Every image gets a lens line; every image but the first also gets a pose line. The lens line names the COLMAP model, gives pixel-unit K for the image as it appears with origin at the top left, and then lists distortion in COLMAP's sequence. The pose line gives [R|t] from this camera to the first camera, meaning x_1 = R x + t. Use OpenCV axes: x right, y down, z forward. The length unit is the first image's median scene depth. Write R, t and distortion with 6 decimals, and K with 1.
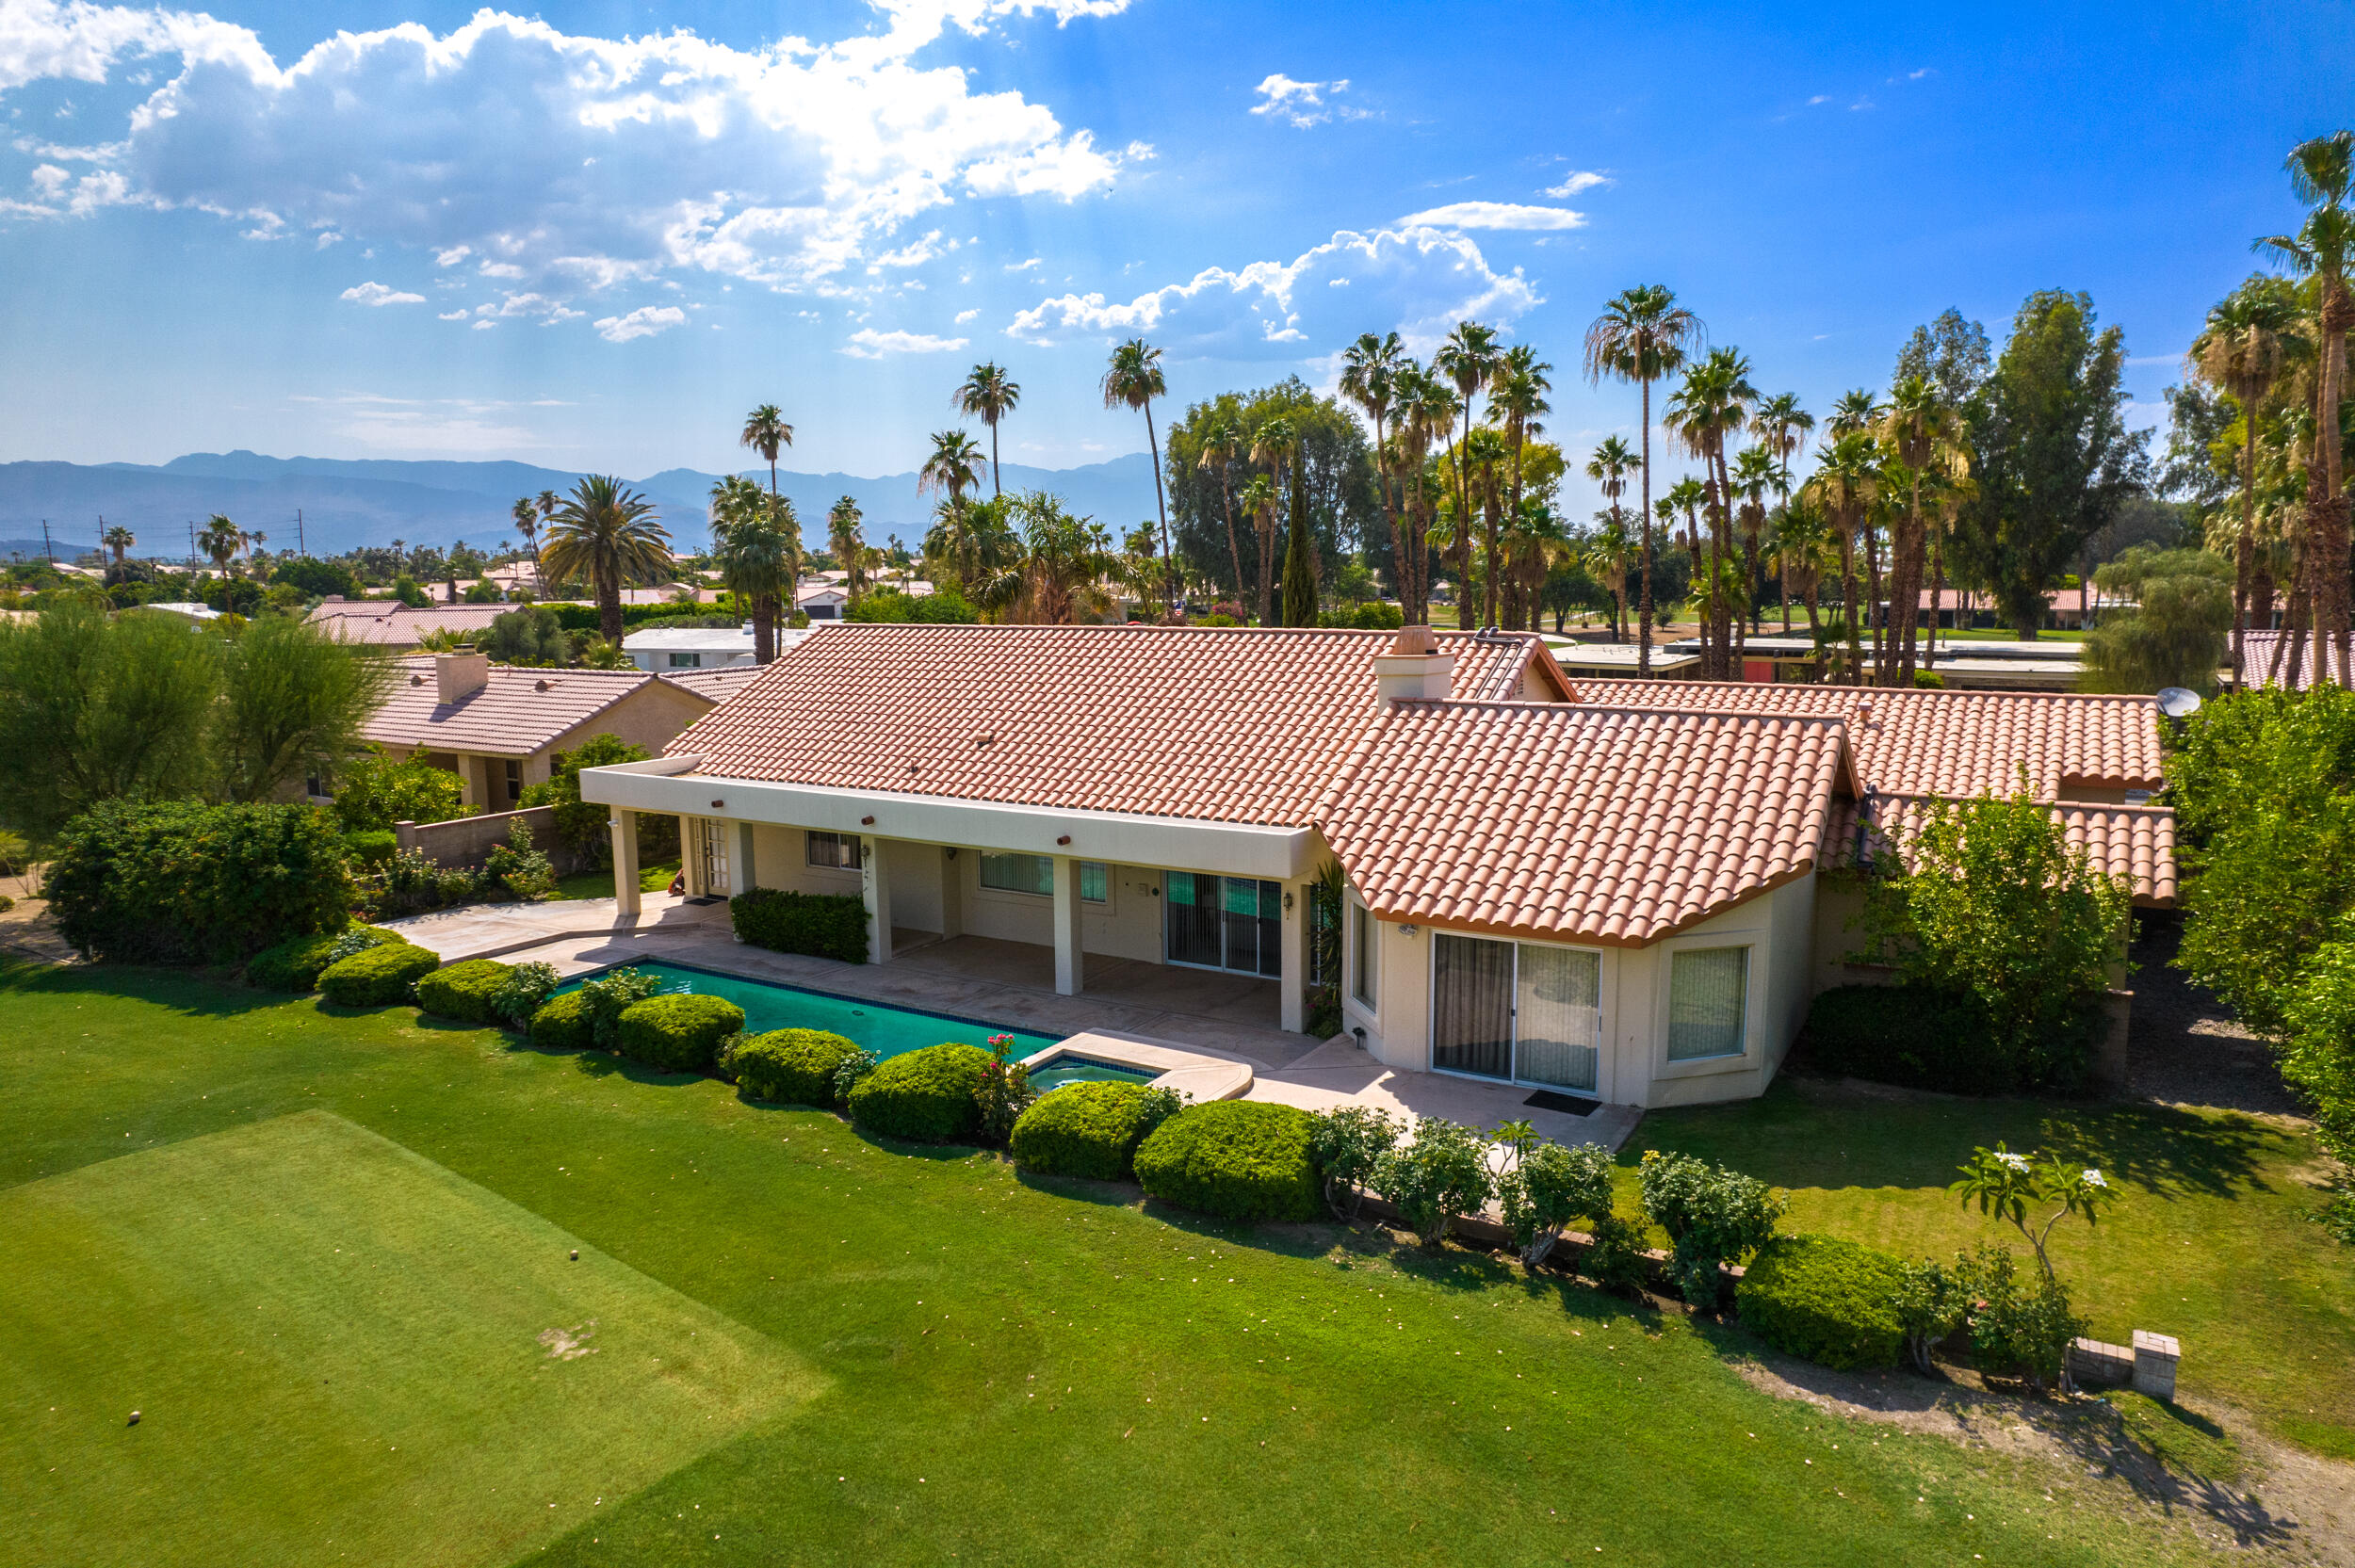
lens RADIAL K [[1506.1, 0, 1191.4], [0, 1506.1, 797.5], [0, 0, 1]] dist [-0.065594, 0.051815]
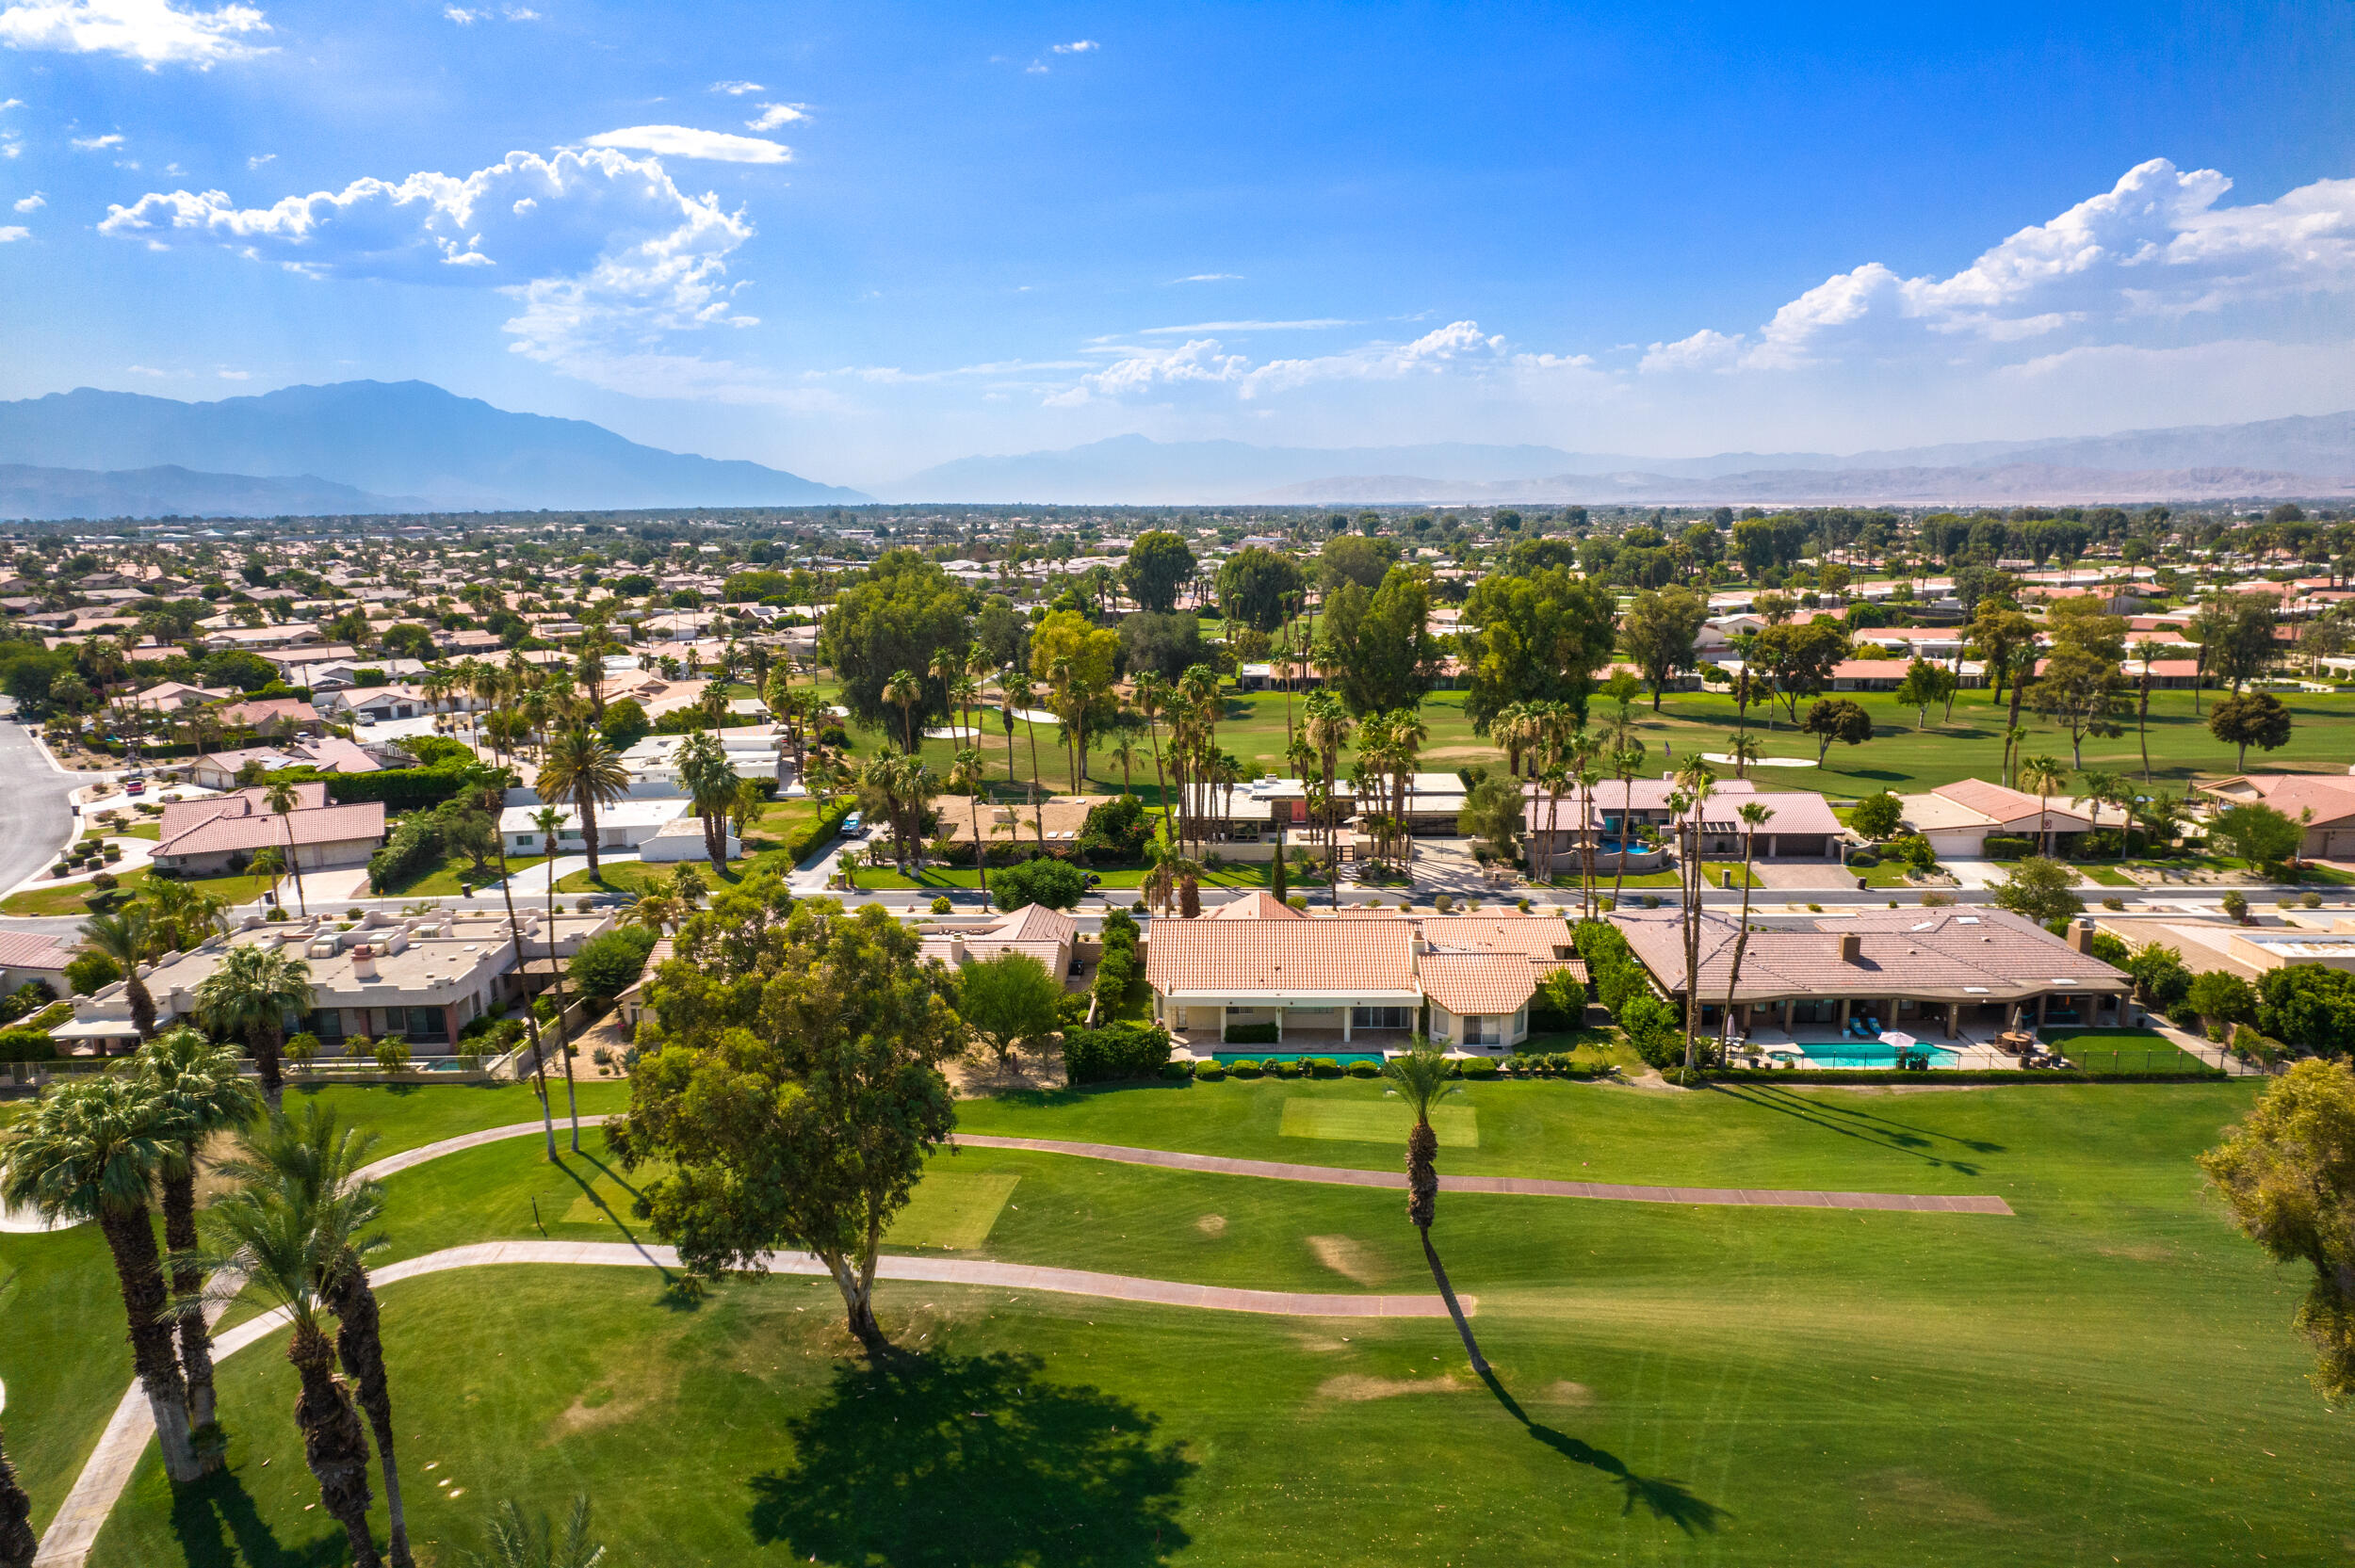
lens RADIAL K [[1506.1, 0, 1137.9], [0, 1506.1, 754.4], [0, 0, 1]] dist [-0.065594, 0.051815]
pose [[0.894219, -0.086252, 0.439242, -2.382490], [0.081378, 0.996233, 0.029955, -0.823614], [-0.440171, 0.008958, 0.897869, -2.388379]]
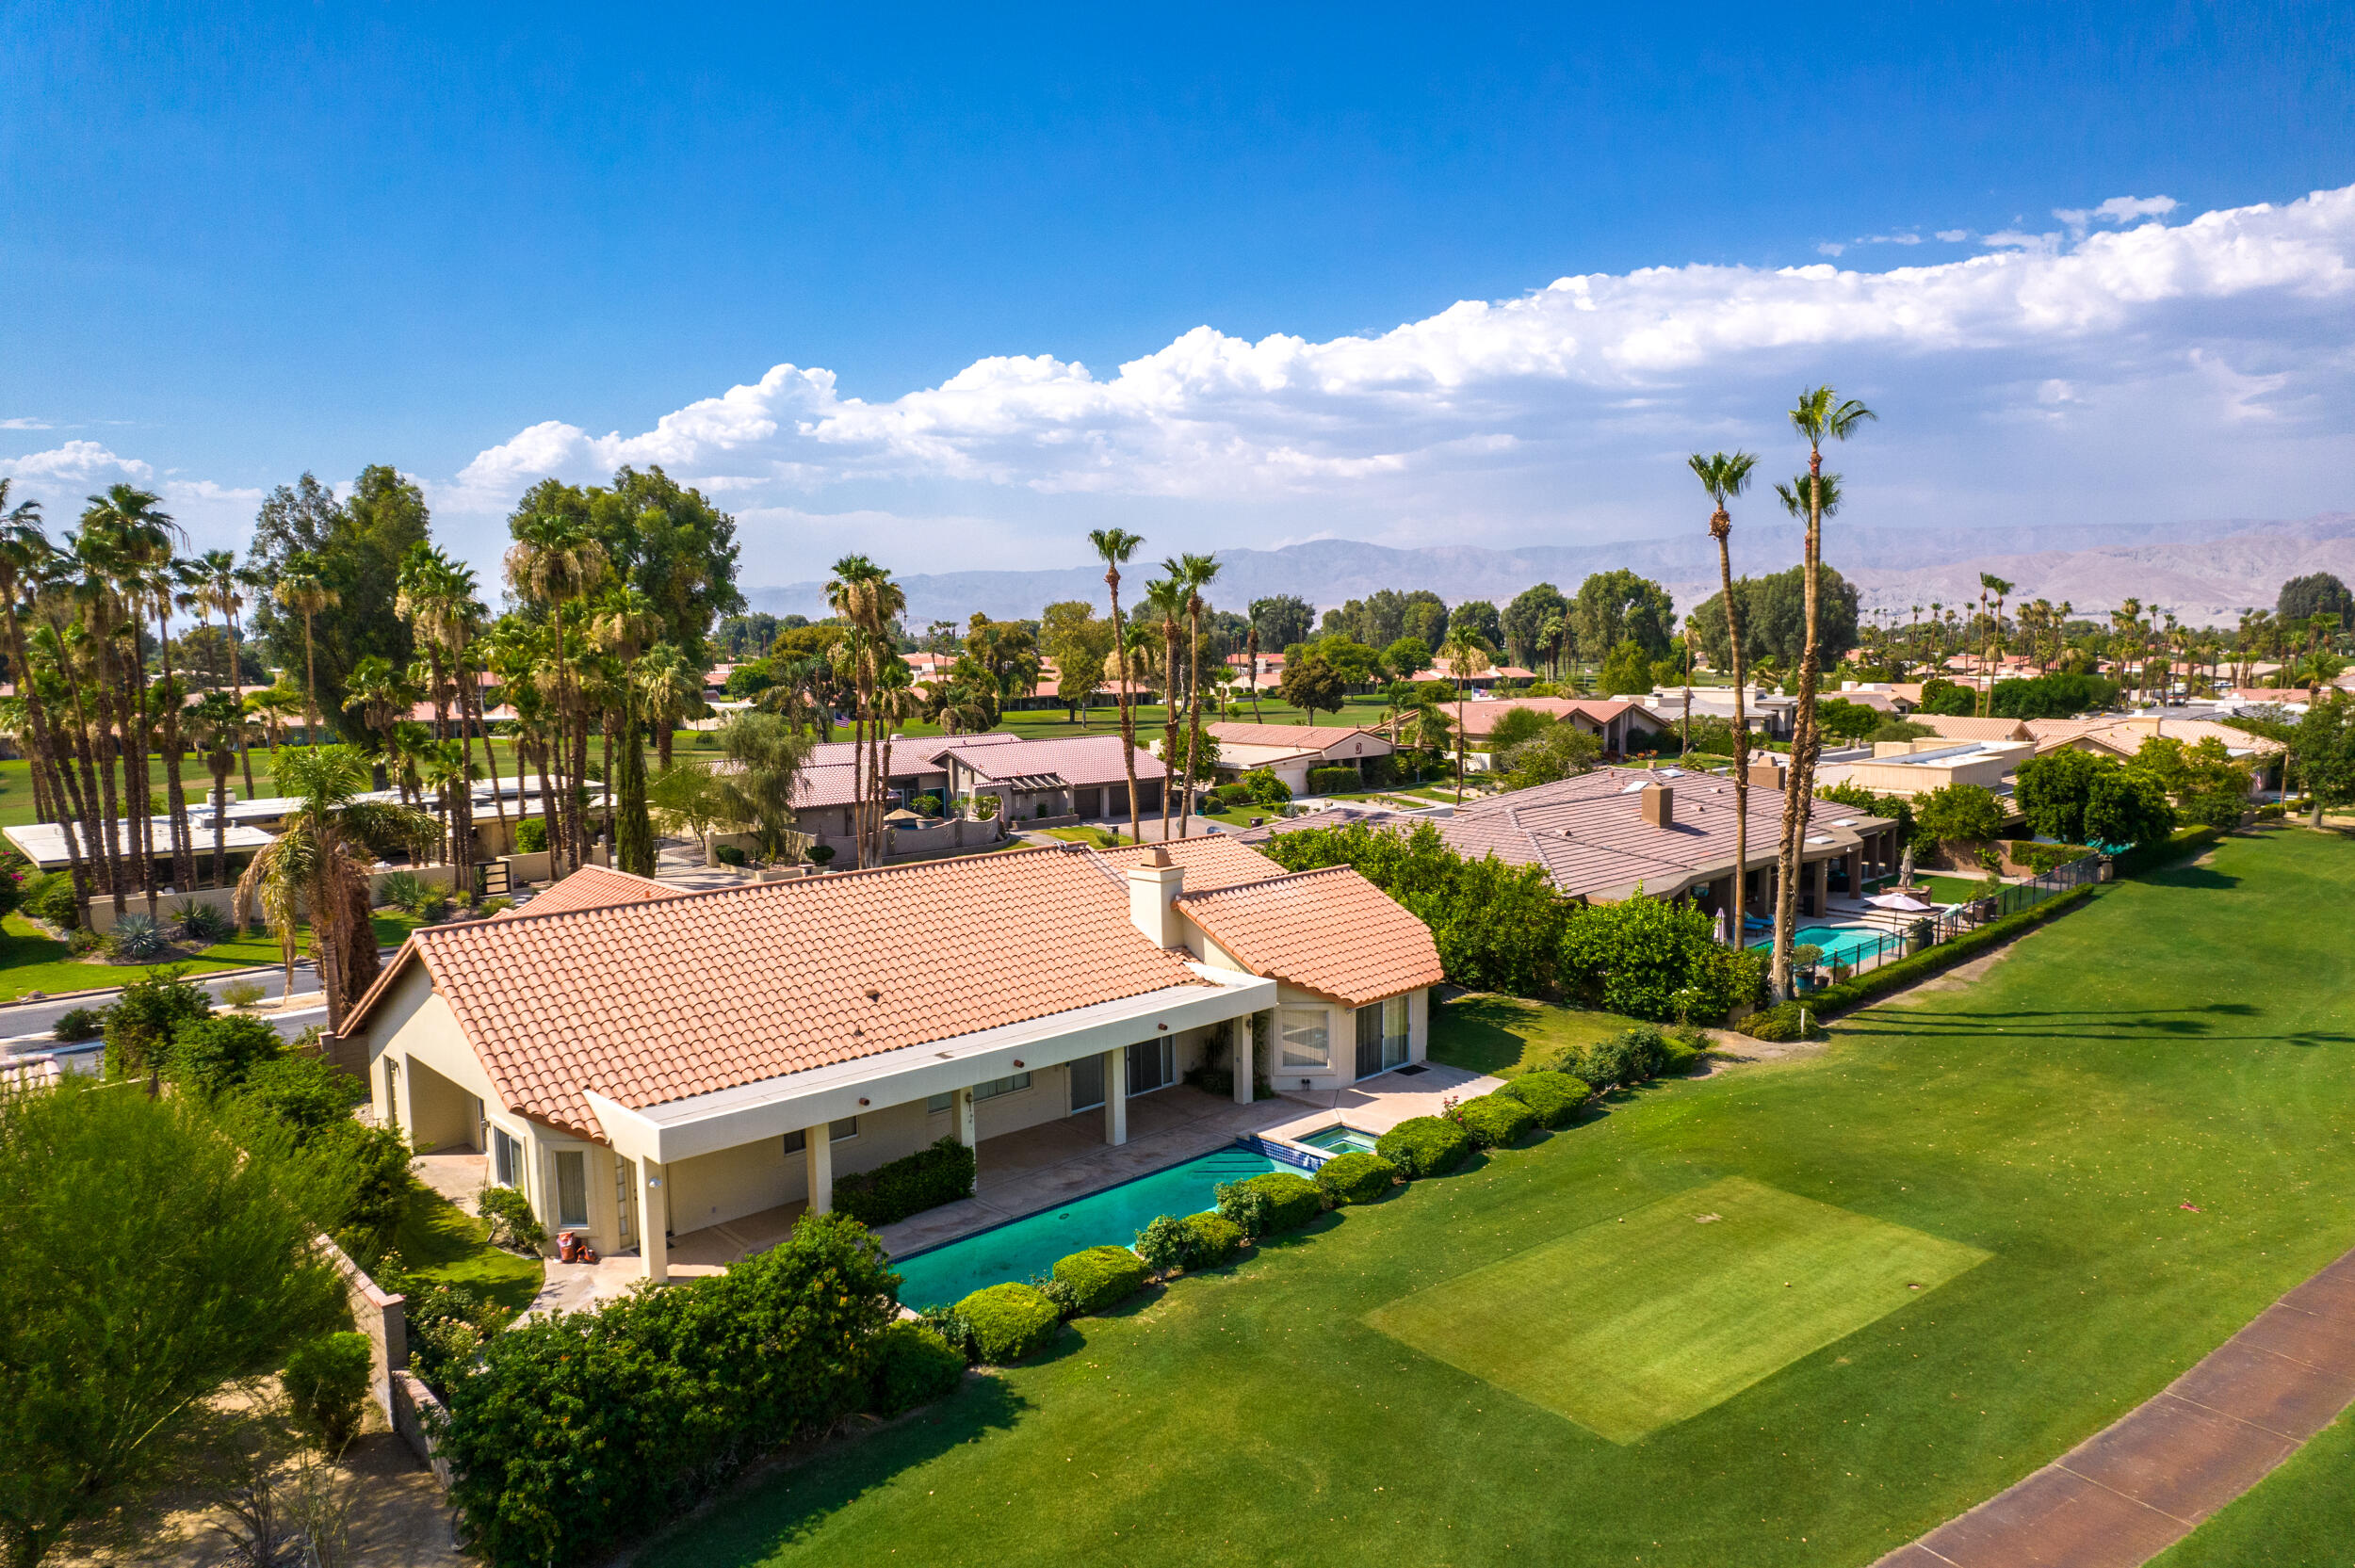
lens RADIAL K [[1506.1, 0, 1188.0], [0, 1506.1, 815.8], [0, 0, 1]] dist [-0.065594, 0.051815]
pose [[0.261882, -0.110080, 0.958801, -1.519432], [0.151384, 0.985861, 0.071838, -0.286859], [-0.953153, 0.126334, 0.274844, 0.585799]]
